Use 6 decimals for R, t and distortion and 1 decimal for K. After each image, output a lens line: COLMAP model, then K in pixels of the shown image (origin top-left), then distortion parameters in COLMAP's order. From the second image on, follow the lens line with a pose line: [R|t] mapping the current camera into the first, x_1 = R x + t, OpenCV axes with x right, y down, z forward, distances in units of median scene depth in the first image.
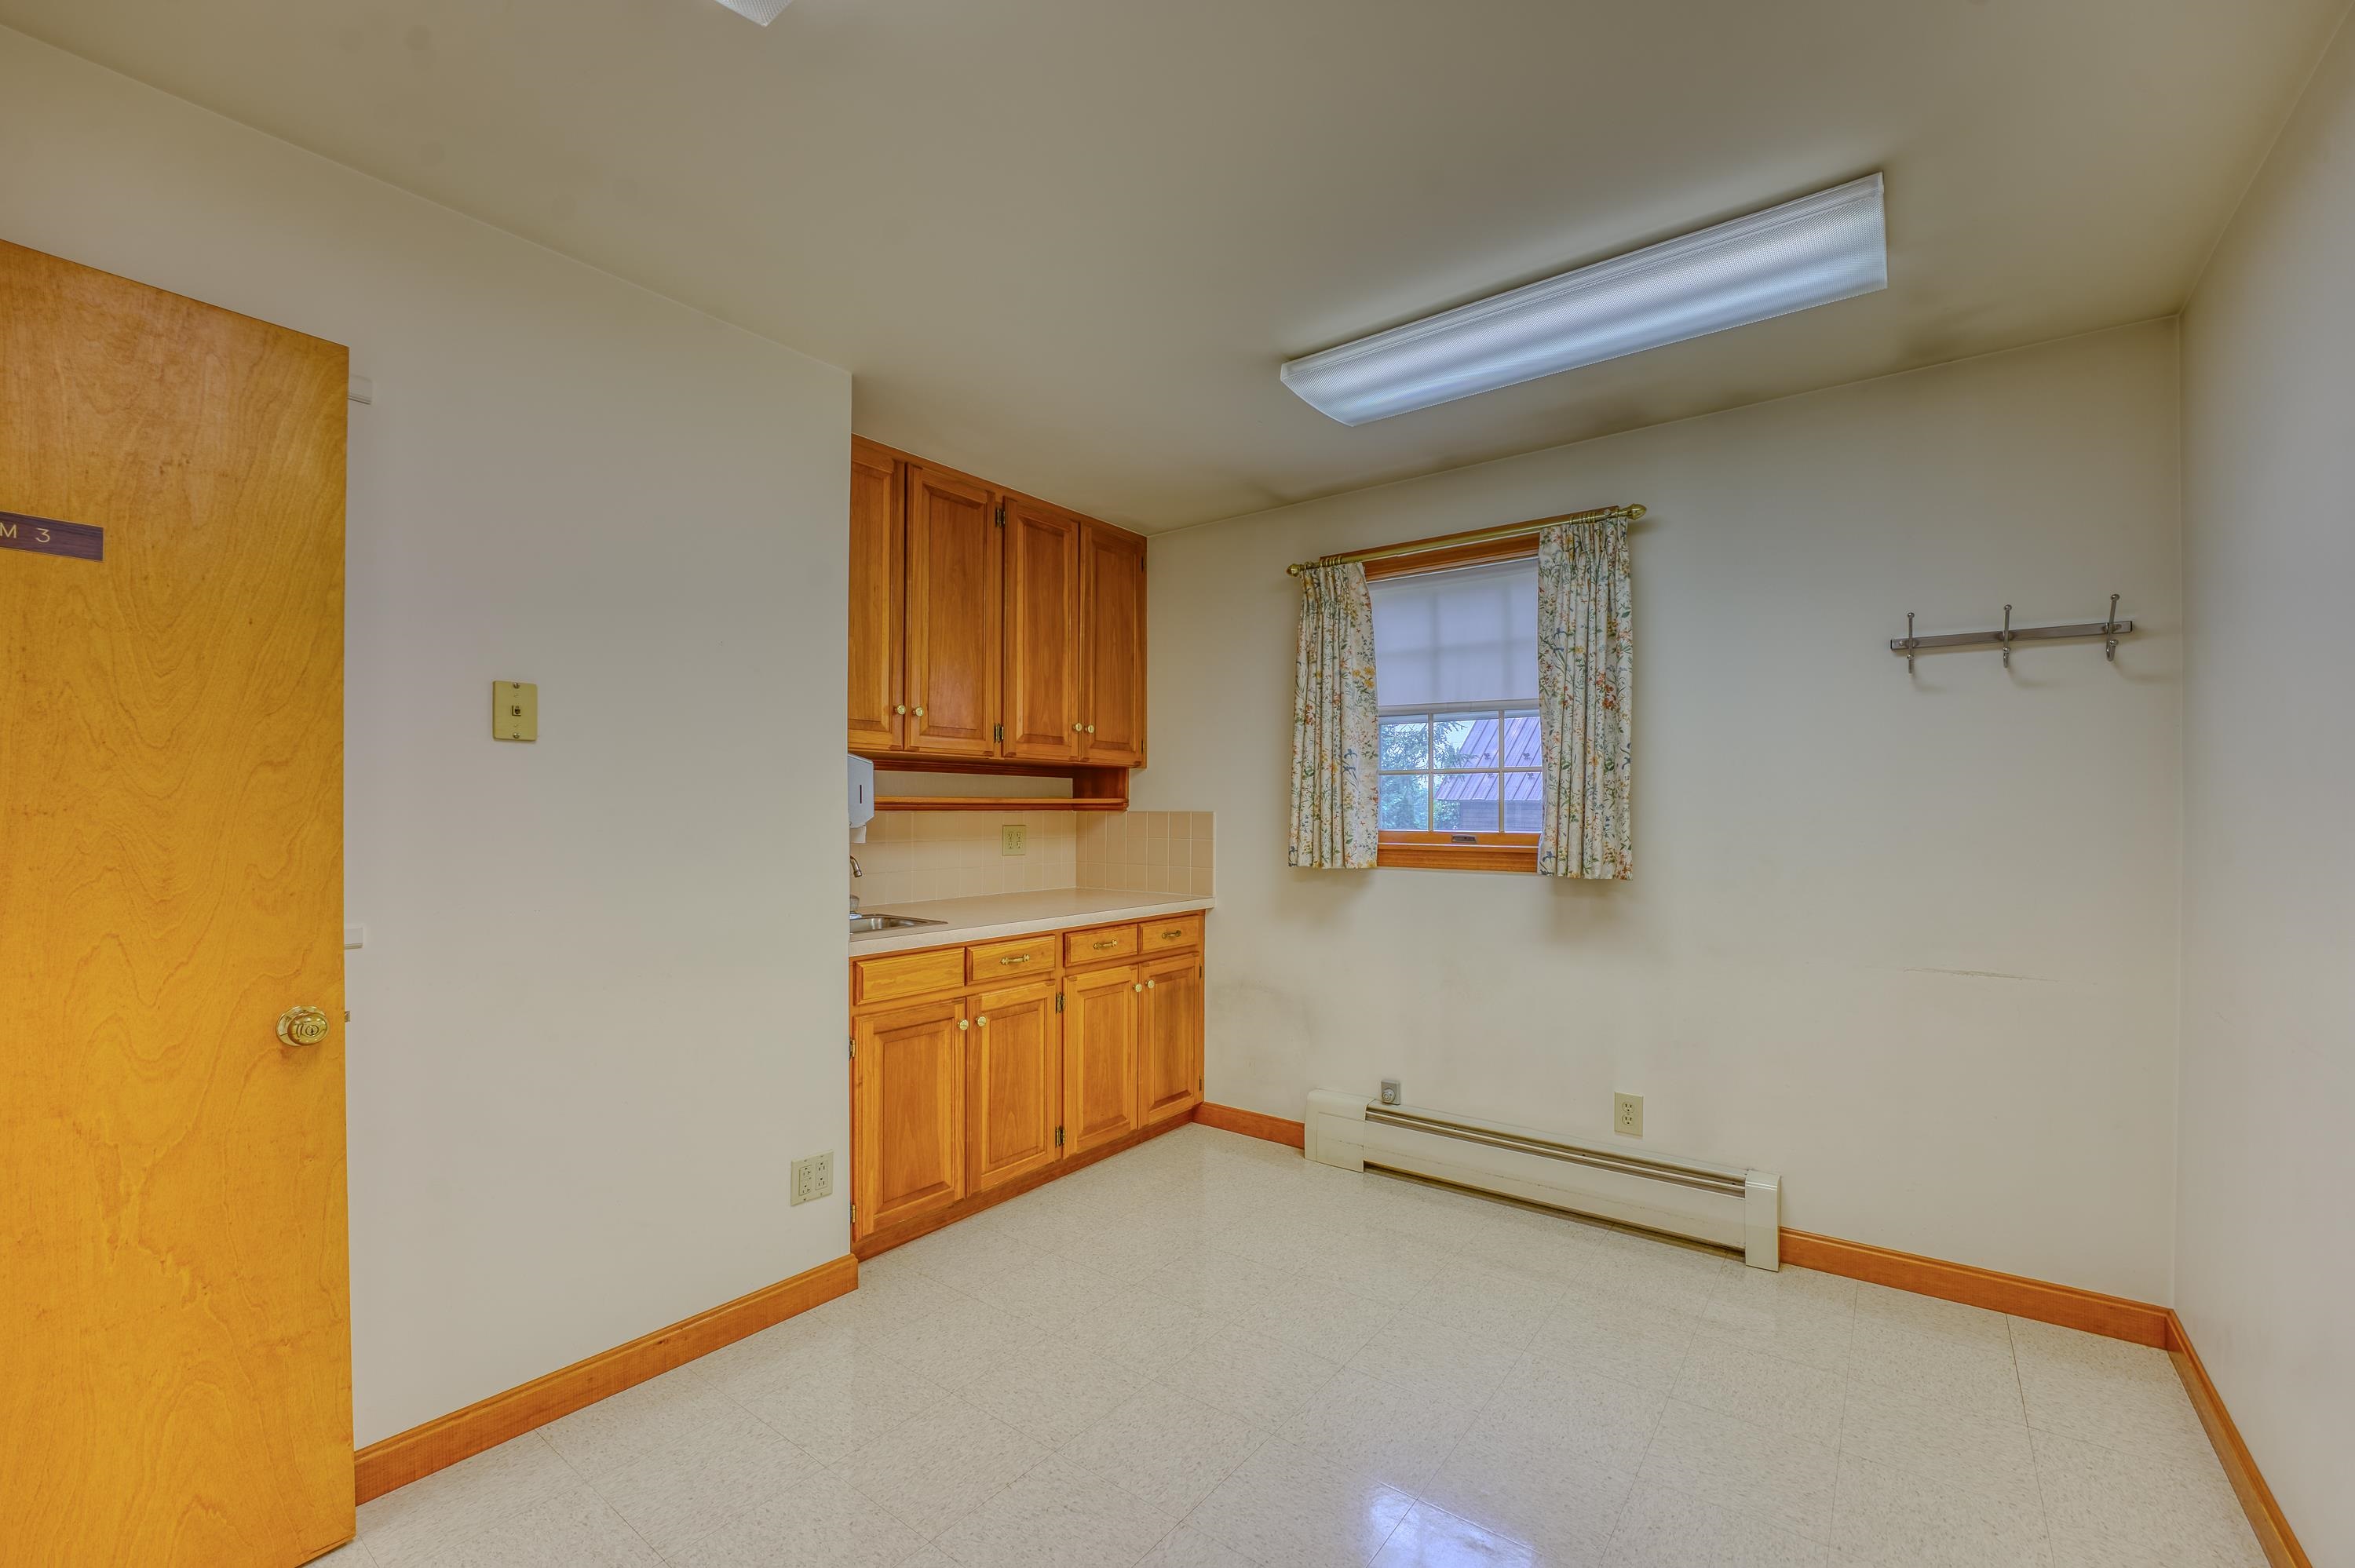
lens RADIAL K [[958.1, 0, 1180.5], [0, 958.1, 817.8], [0, 0, 1]] dist [-0.001142, 0.000063]
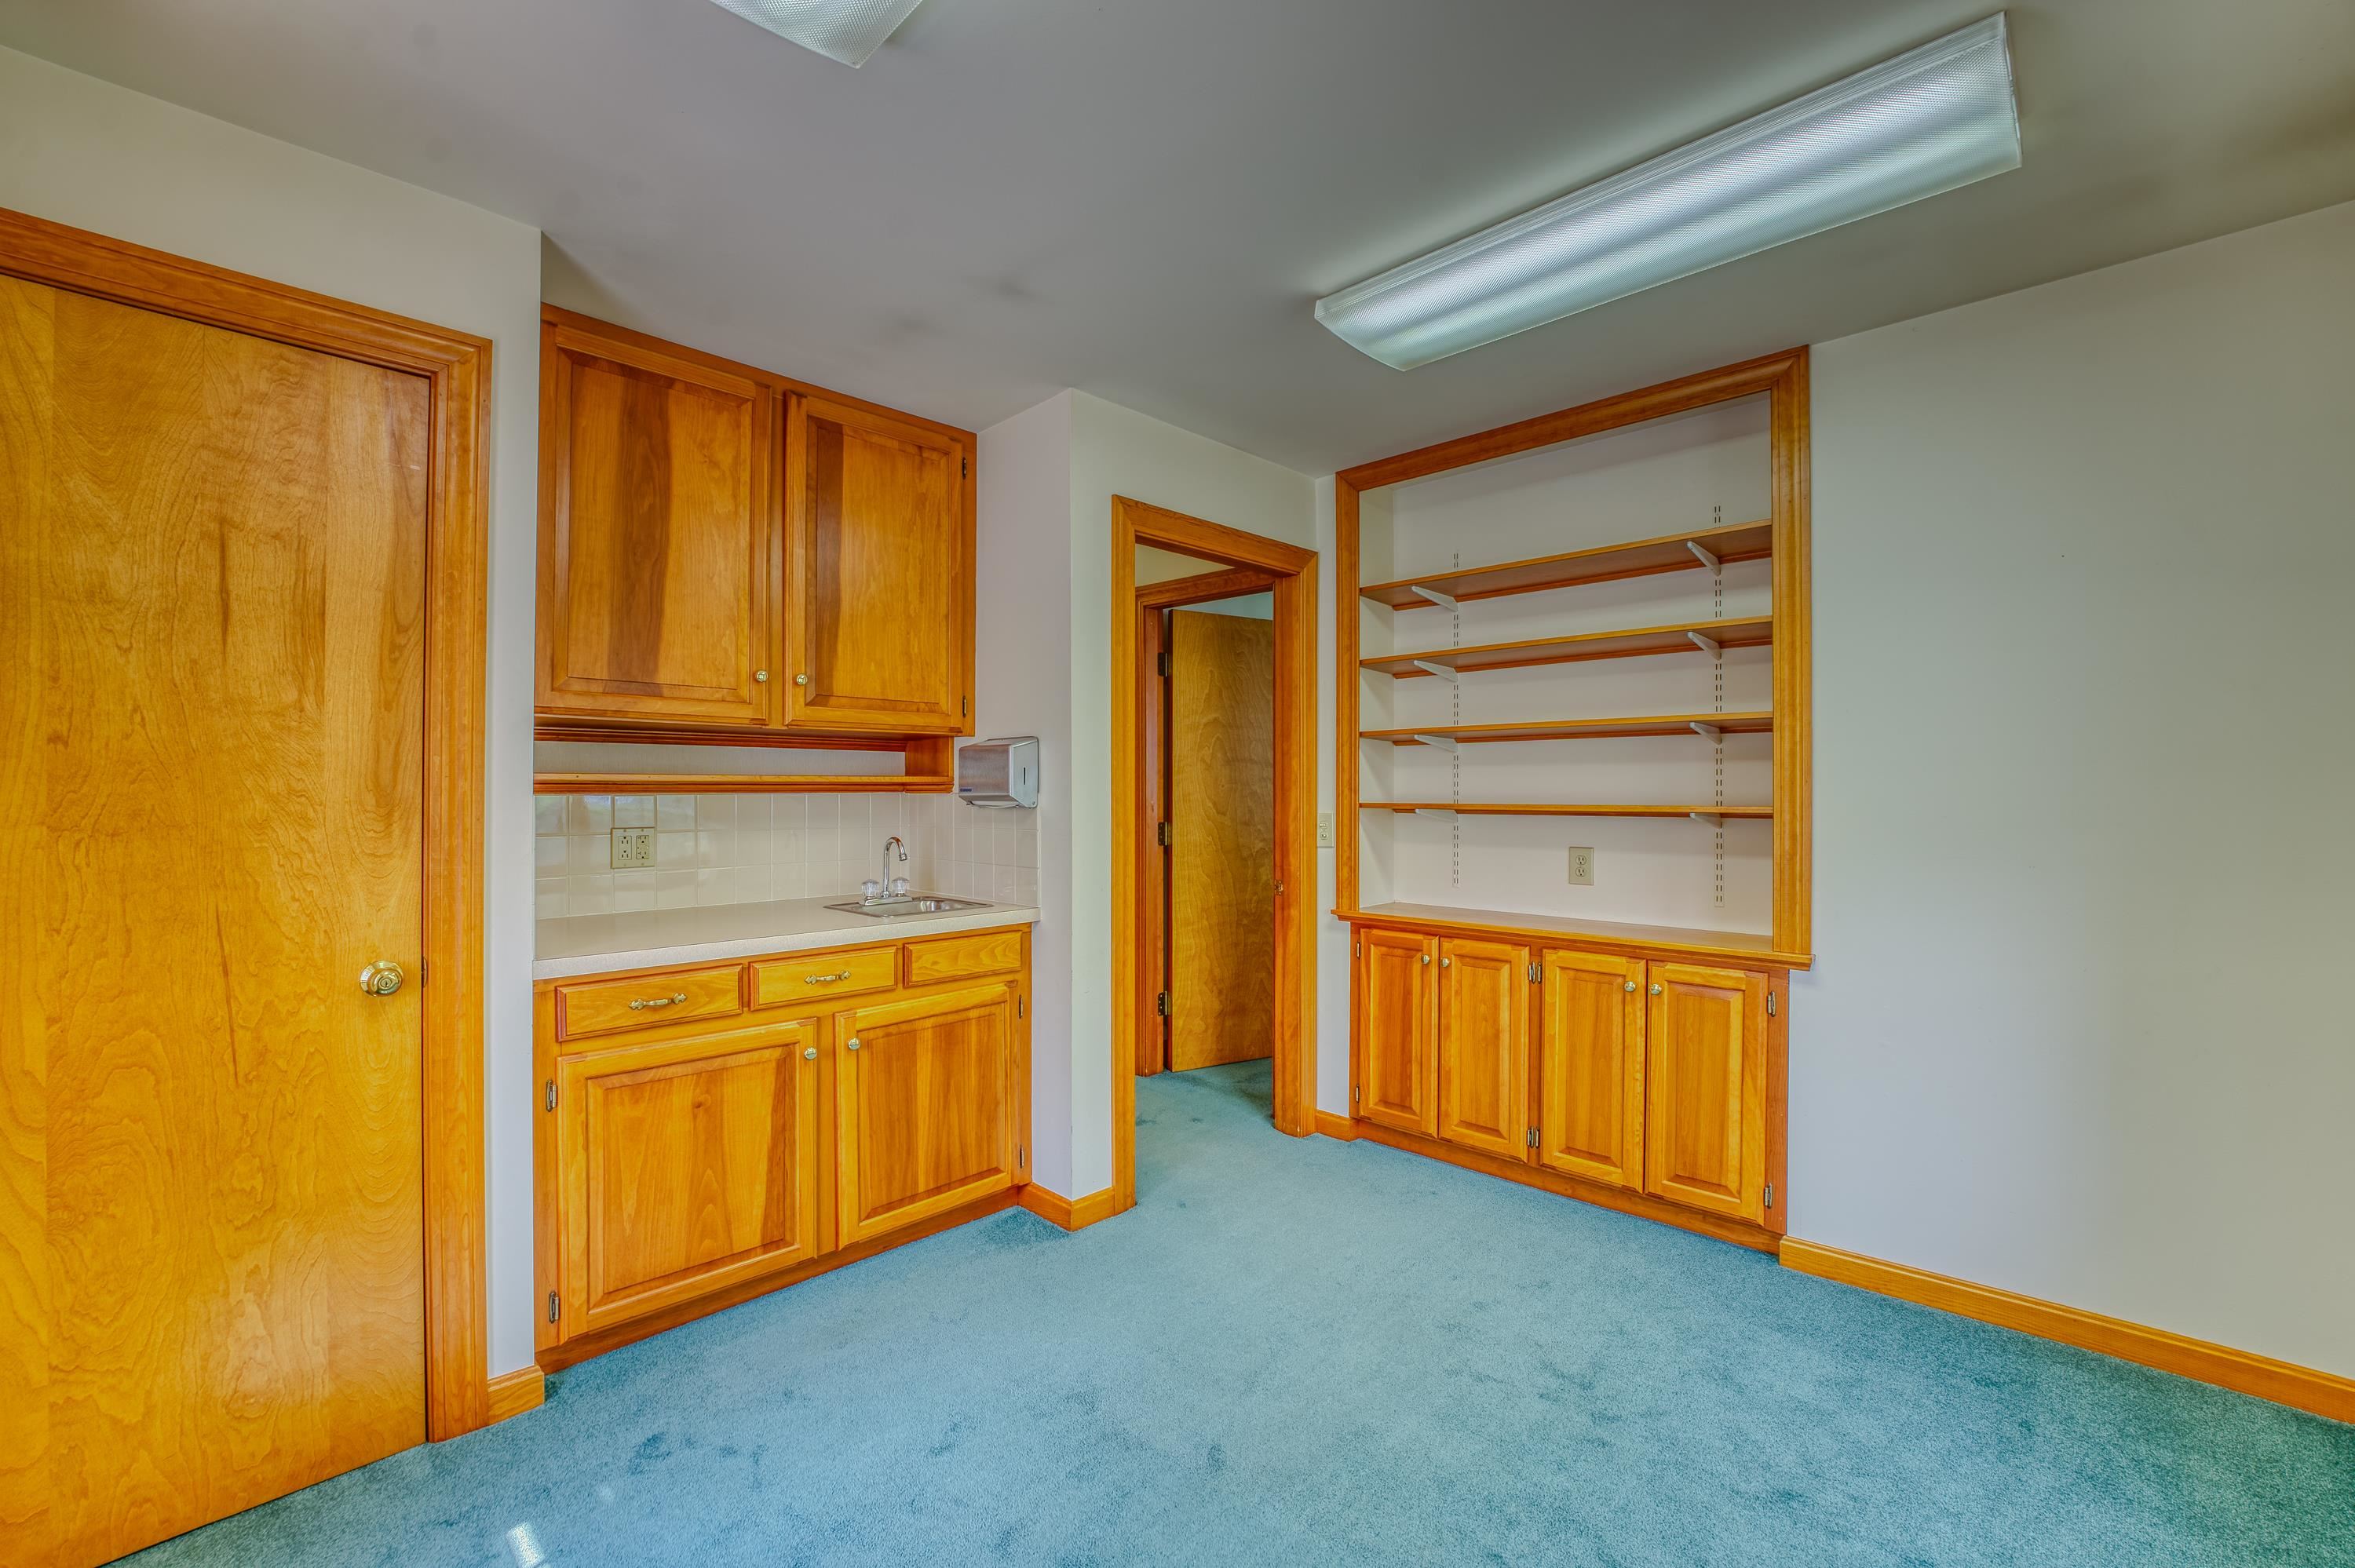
lens RADIAL K [[947.2, 0, 1170.4], [0, 947.2, 799.6], [0, 0, 1]] dist [-0.030873, -0.000276]
pose [[0.992472, -0.002359, -0.122447, 0.223827], [0.002550, 0.999996, 0.001402, -0.001491], [0.122443, -0.001704, 0.992474, 0.280973]]
